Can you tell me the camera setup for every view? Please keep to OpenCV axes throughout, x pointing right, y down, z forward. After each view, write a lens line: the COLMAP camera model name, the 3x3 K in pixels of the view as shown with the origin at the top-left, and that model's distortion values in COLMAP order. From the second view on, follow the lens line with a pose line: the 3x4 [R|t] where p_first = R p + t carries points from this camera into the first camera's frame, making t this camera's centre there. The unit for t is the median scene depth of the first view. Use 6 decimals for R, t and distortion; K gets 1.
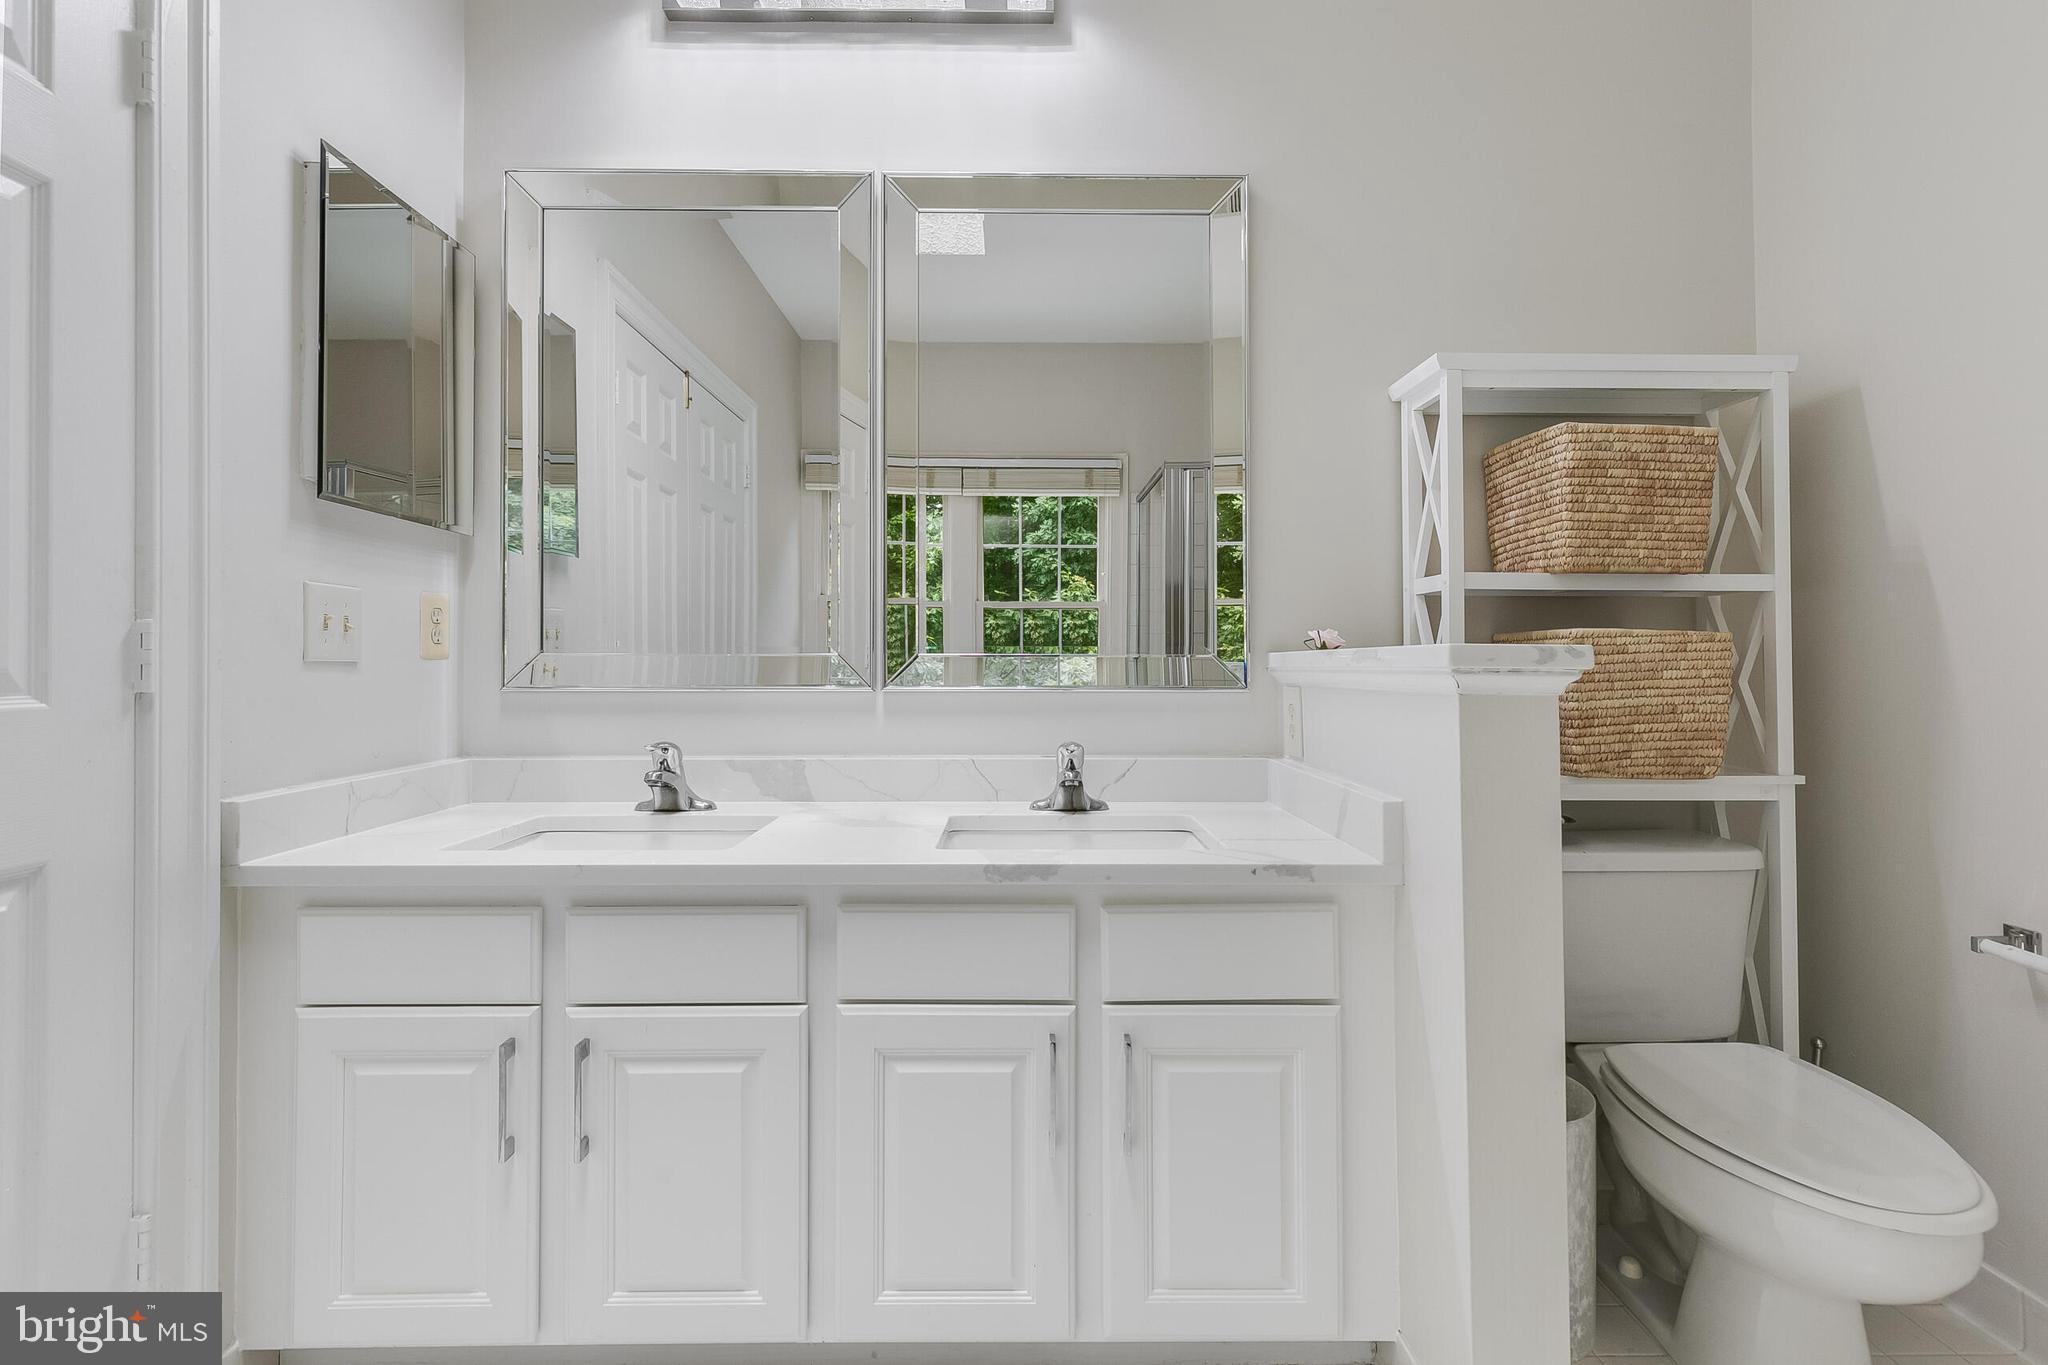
lens RADIAL K [[926.8, 0, 1024.9], [0, 926.8, 655.4], [0, 0, 1]] dist [0.003954, 0.000077]
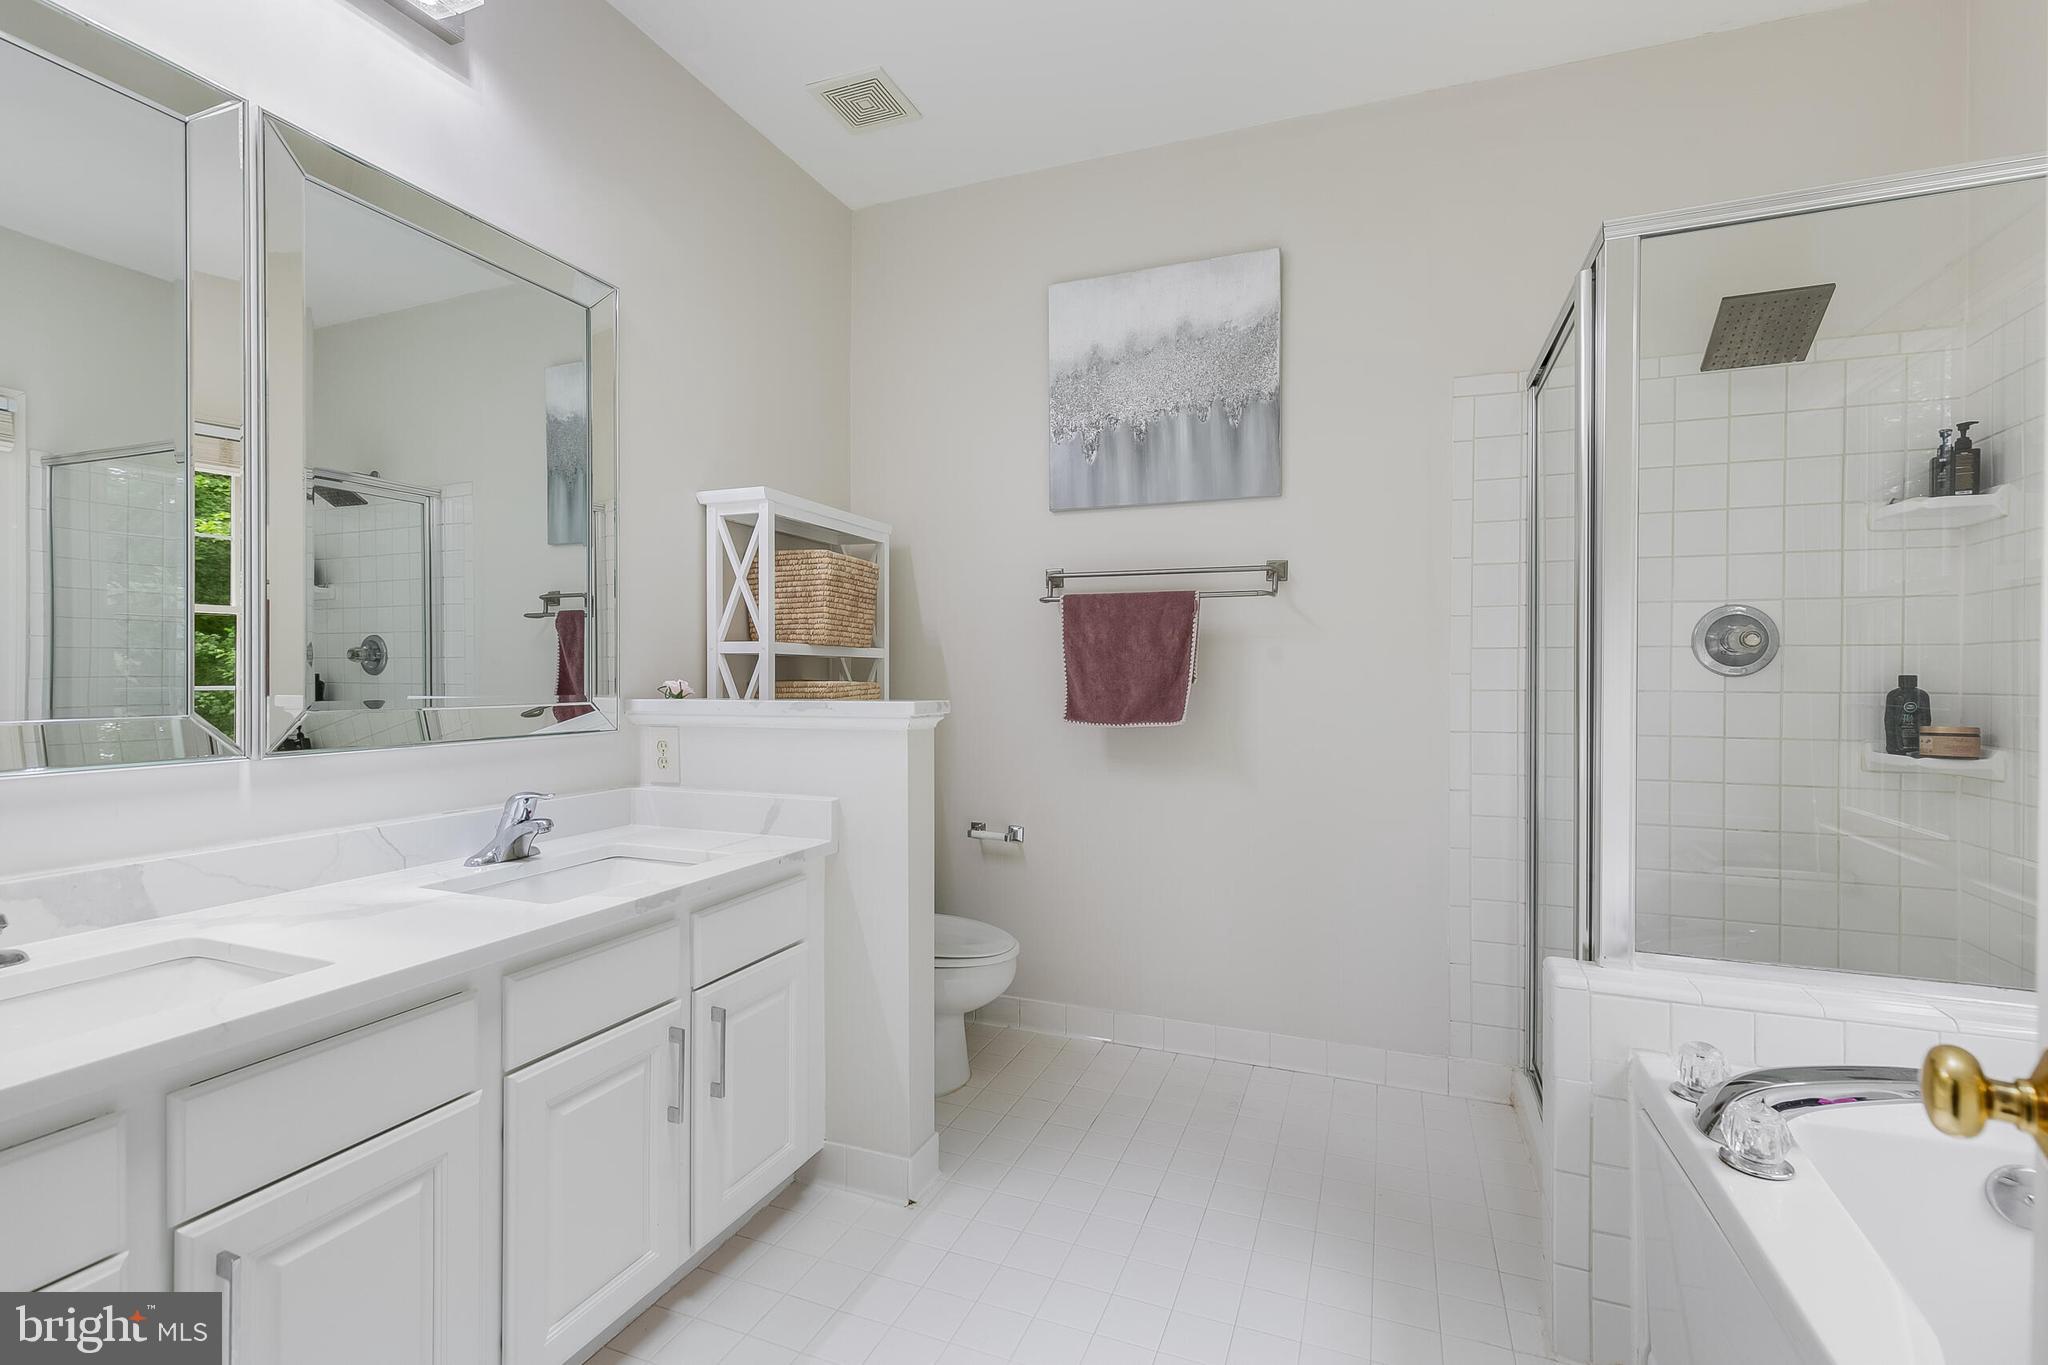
lens RADIAL K [[926.8, 0, 1024.4], [0, 926.8, 681.9], [0, 0, 1]] dist [0.003954, 0.000077]
pose [[0.373544, -0.009369, 0.927565, -0.723130], [-0.010200, 0.999847, 0.014207, -0.051924], [-0.927557, -0.014768, 0.373391, 0.096686]]
